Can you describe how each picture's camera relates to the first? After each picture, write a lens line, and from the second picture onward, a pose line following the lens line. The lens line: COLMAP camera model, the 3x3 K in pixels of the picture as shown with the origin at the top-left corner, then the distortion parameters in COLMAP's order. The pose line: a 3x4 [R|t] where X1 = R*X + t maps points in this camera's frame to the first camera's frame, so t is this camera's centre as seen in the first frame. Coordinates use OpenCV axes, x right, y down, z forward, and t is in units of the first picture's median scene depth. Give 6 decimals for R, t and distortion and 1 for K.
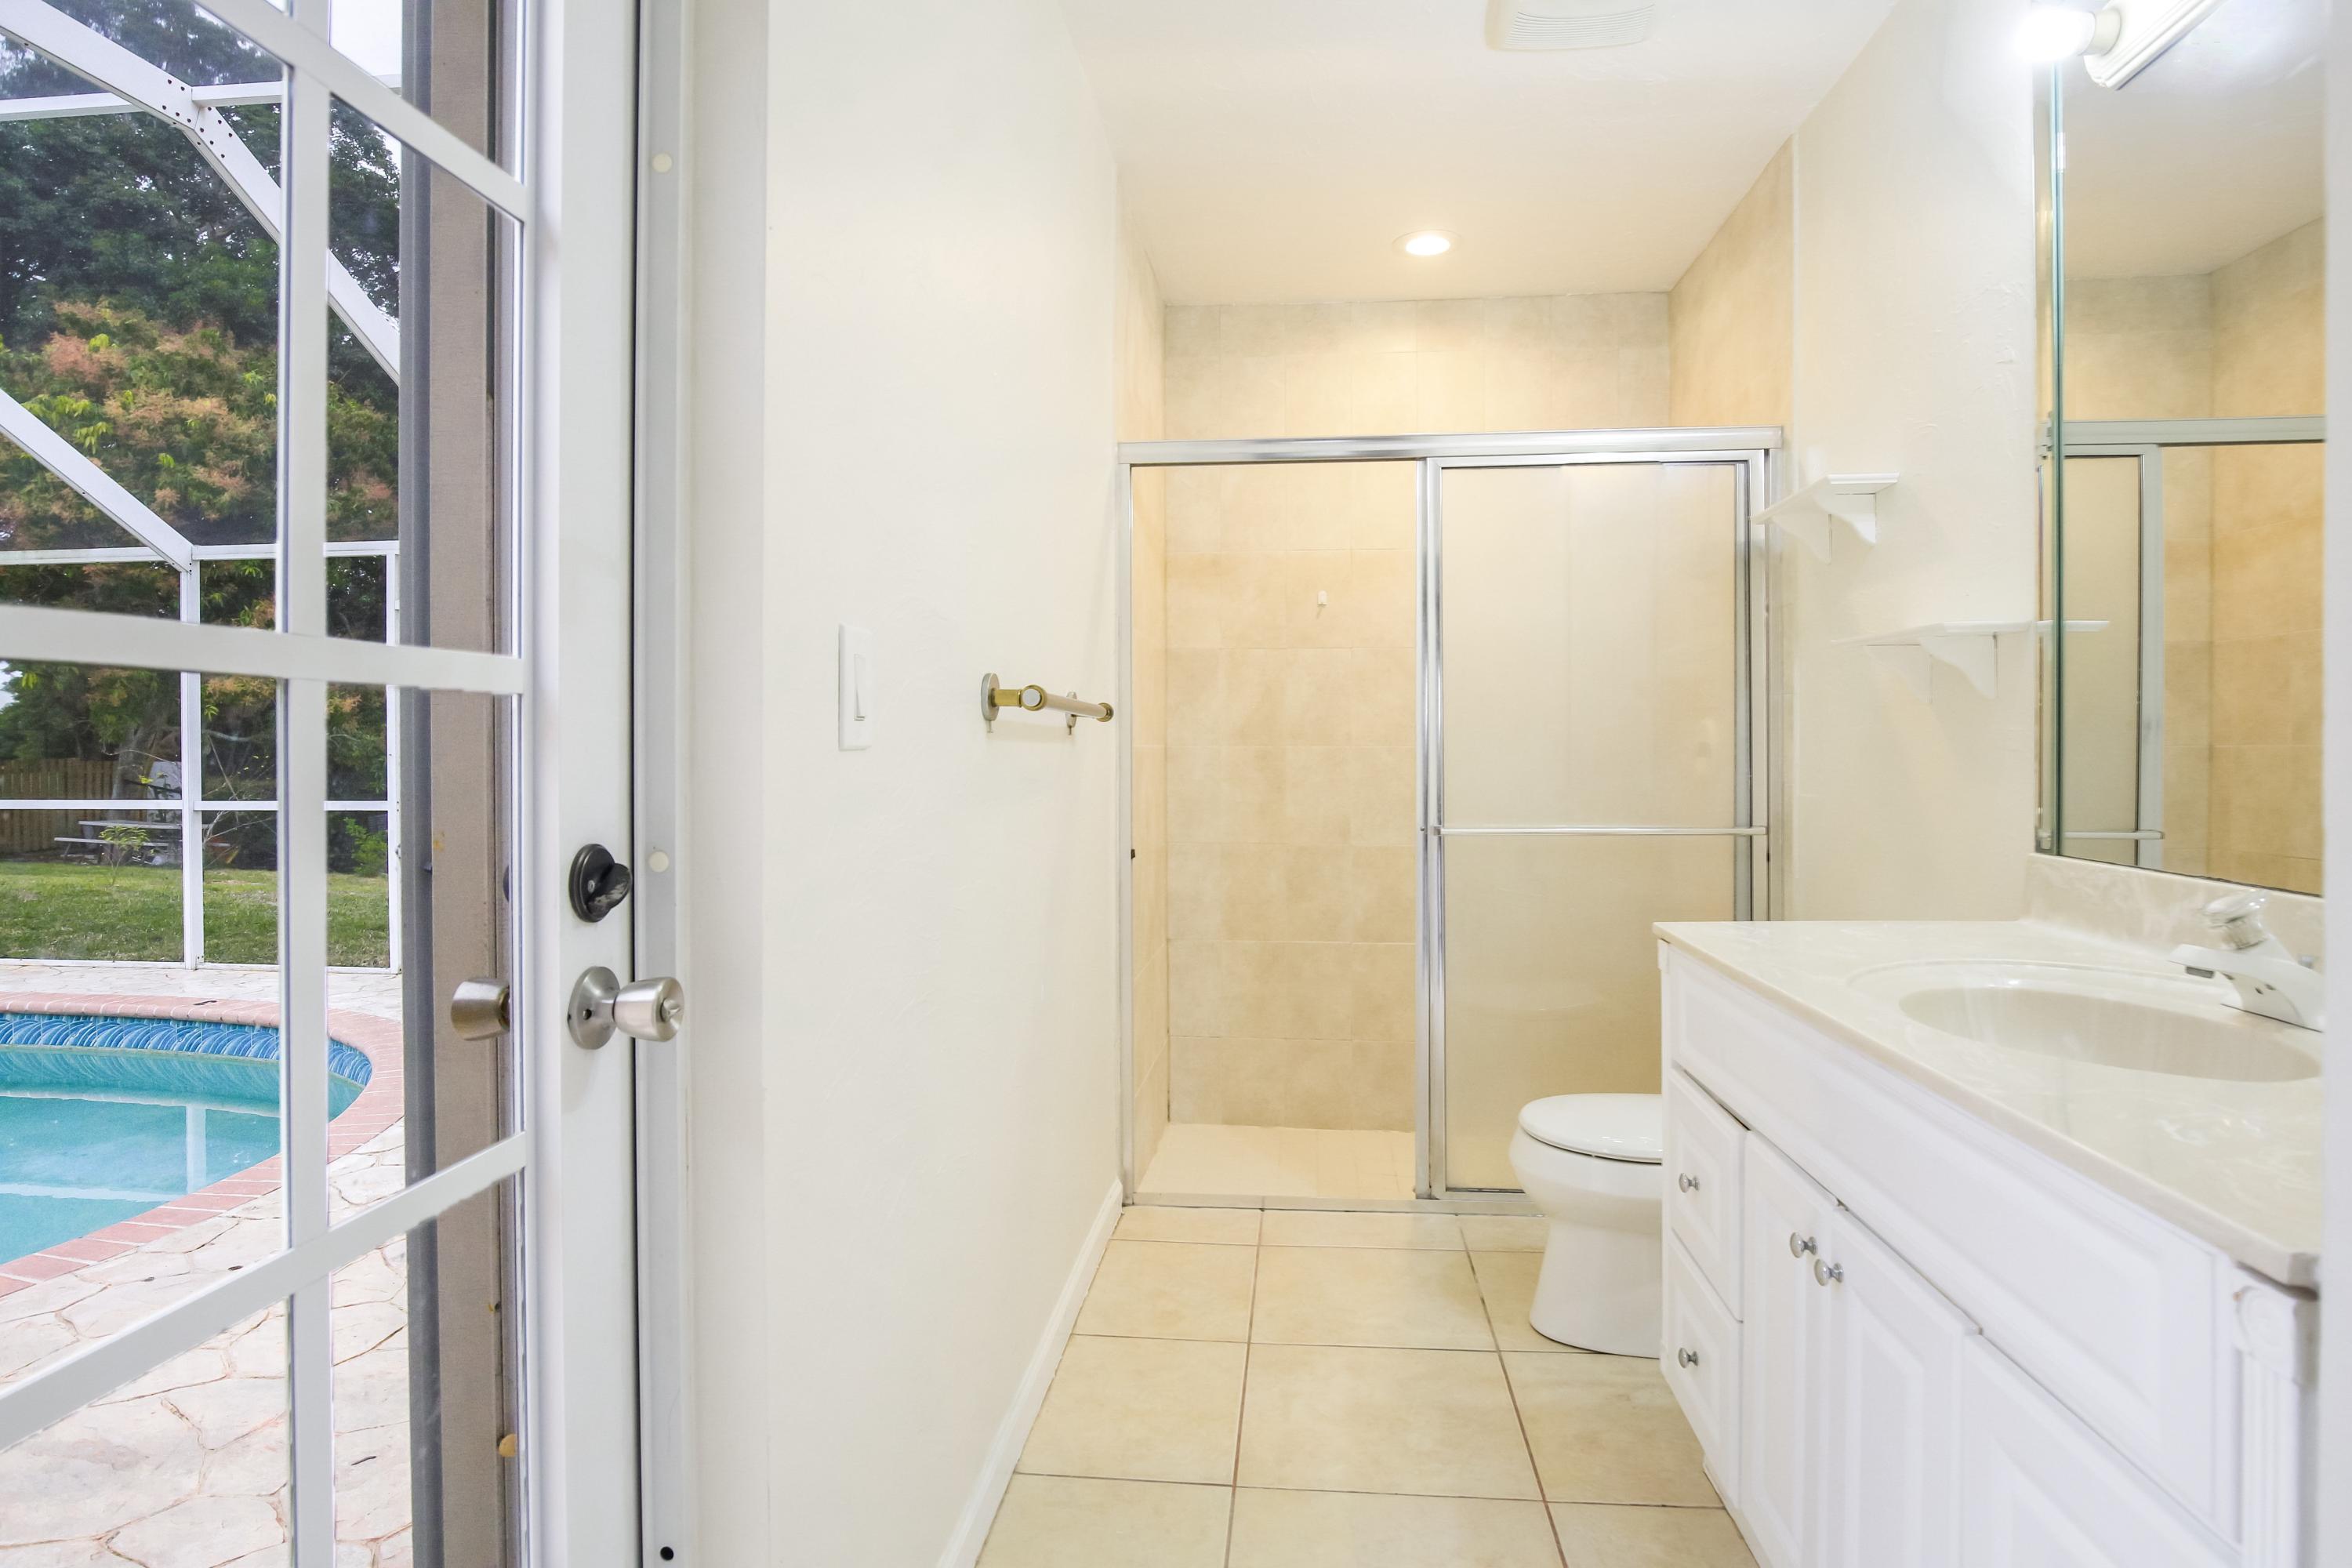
lens RADIAL K [[1285.0, 0, 1175.1], [0, 1285.0, 738.6], [0, 0, 1]] dist [-0.003536, -0.000140]
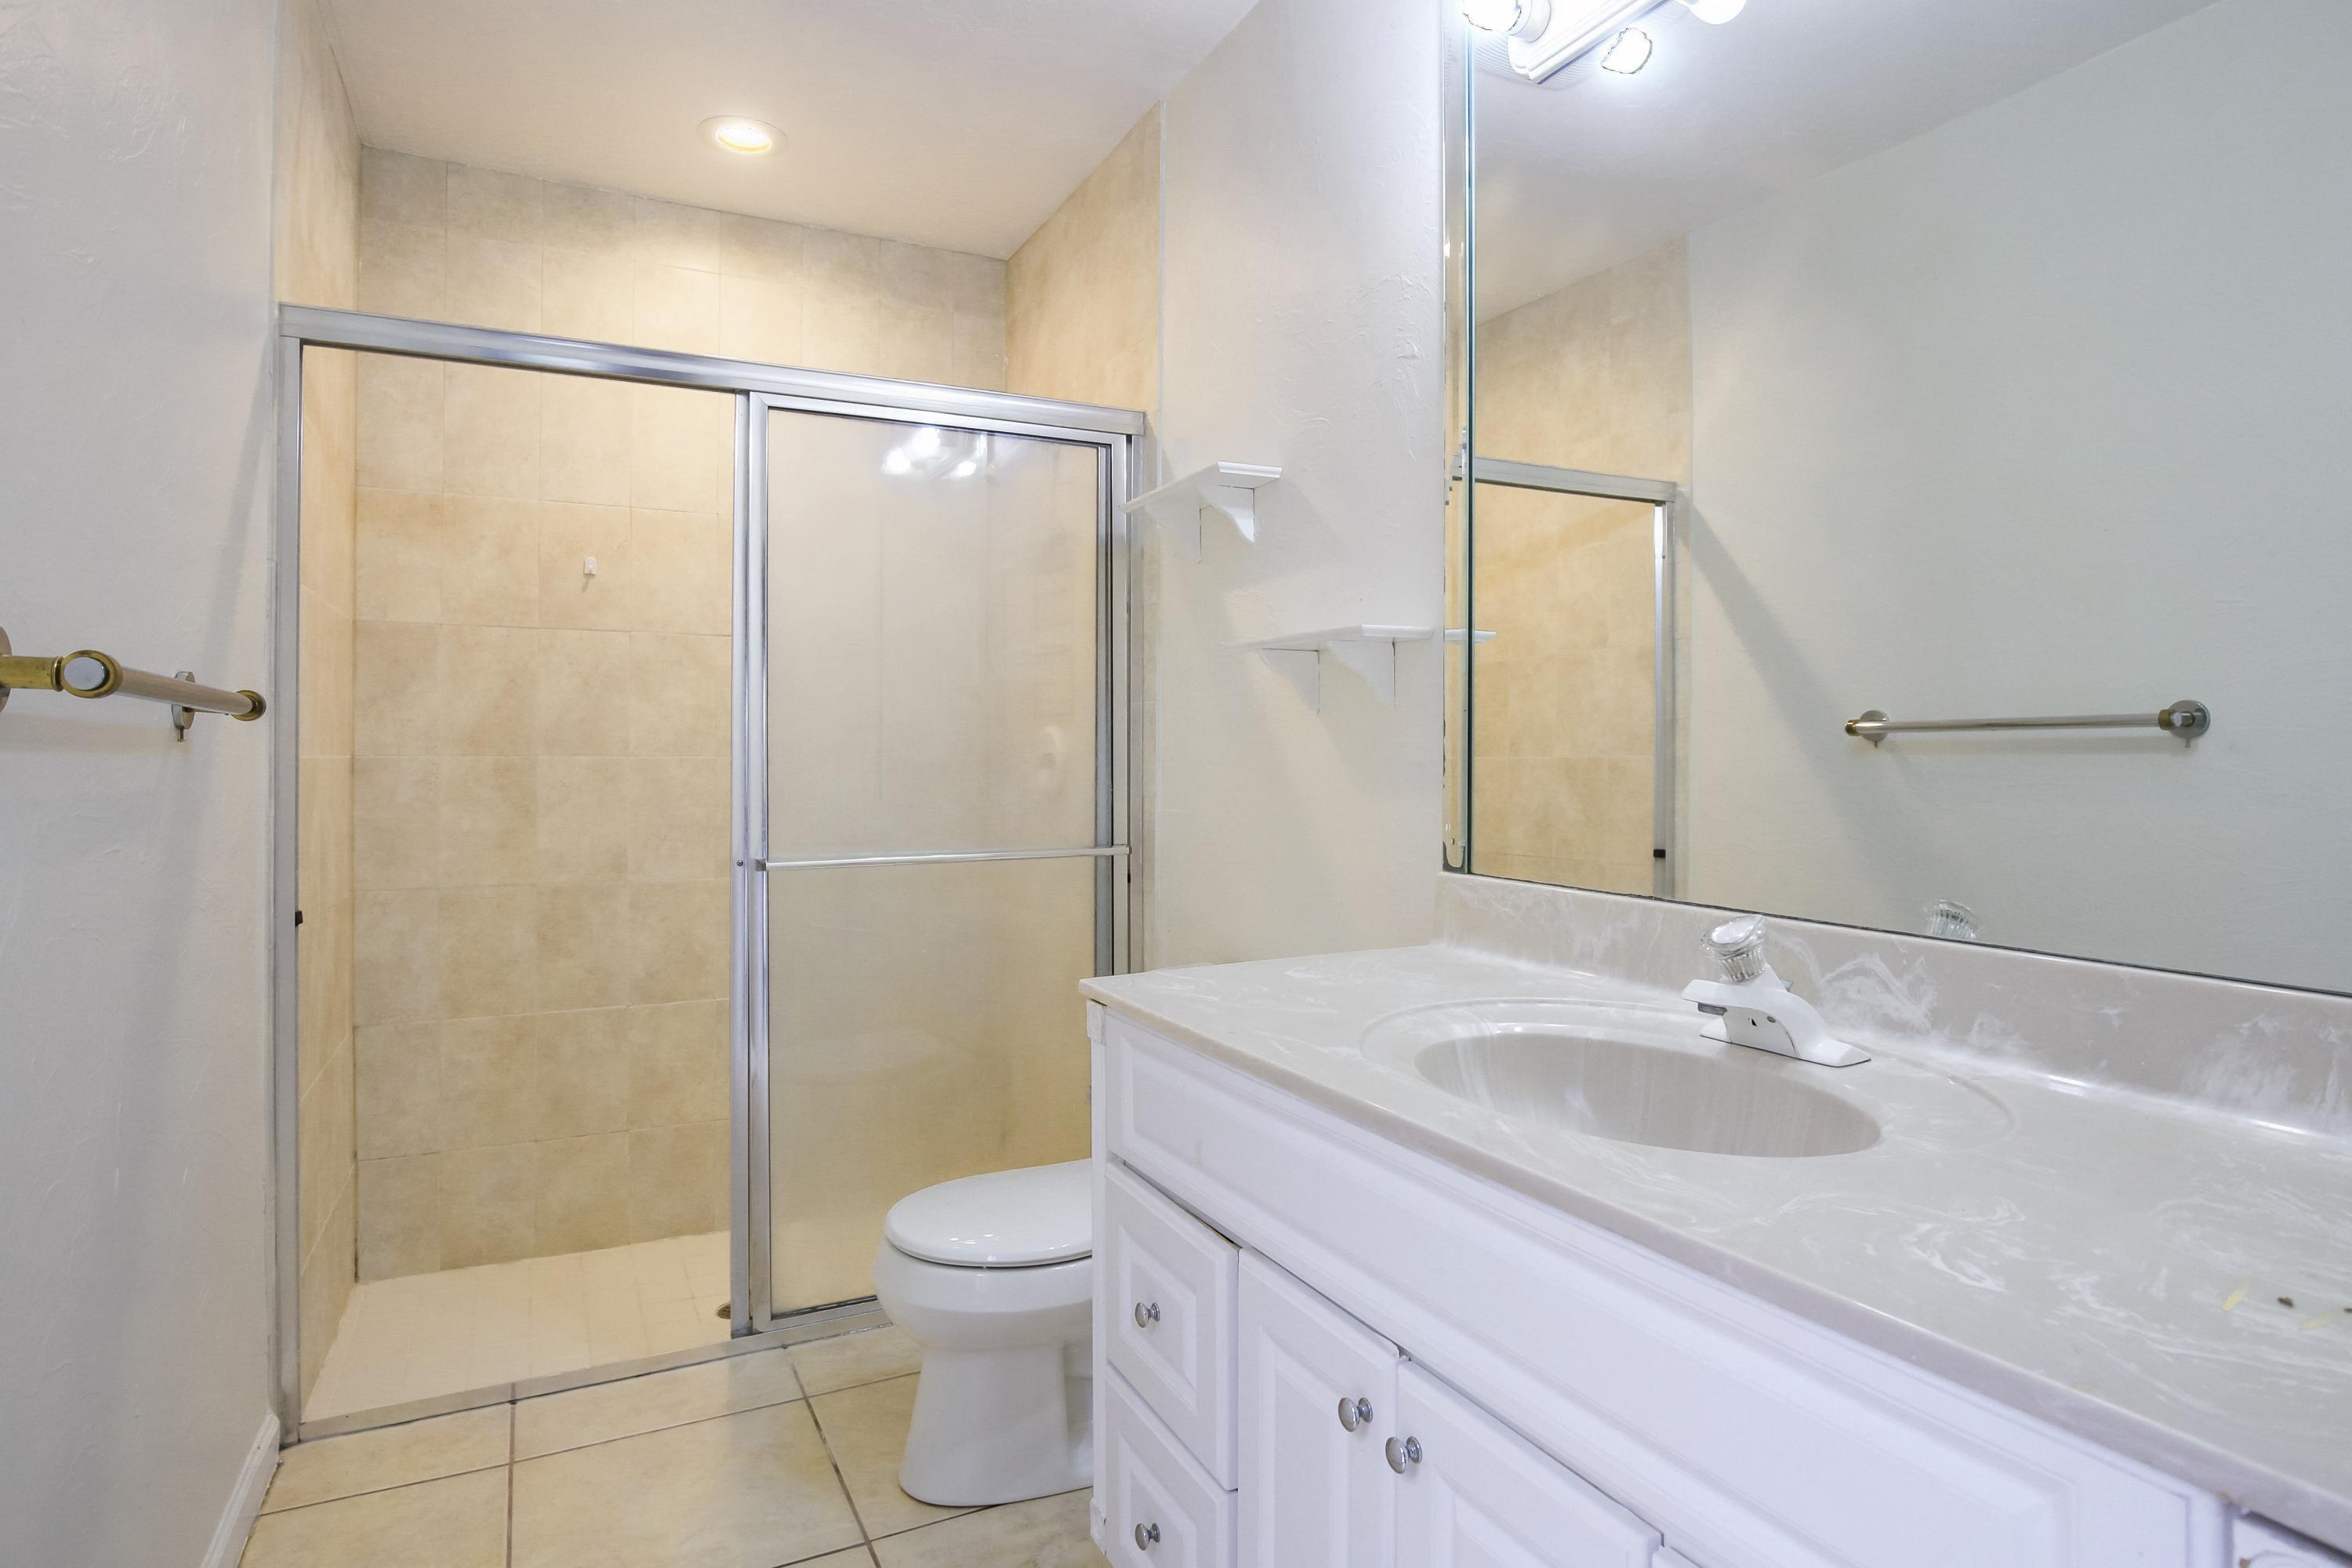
lens RADIAL K [[1293.5, 0, 1177.4], [0, 1293.5, 737.1], [0, 0, 1]] dist [-0.020747, 0.001064]
pose [[0.841033, 0.007459, 0.540933, -0.009888], [-0.004005, 0.999963, -0.007562, -0.001797], [-0.540970, 0.004193, 0.841032, 0.200665]]
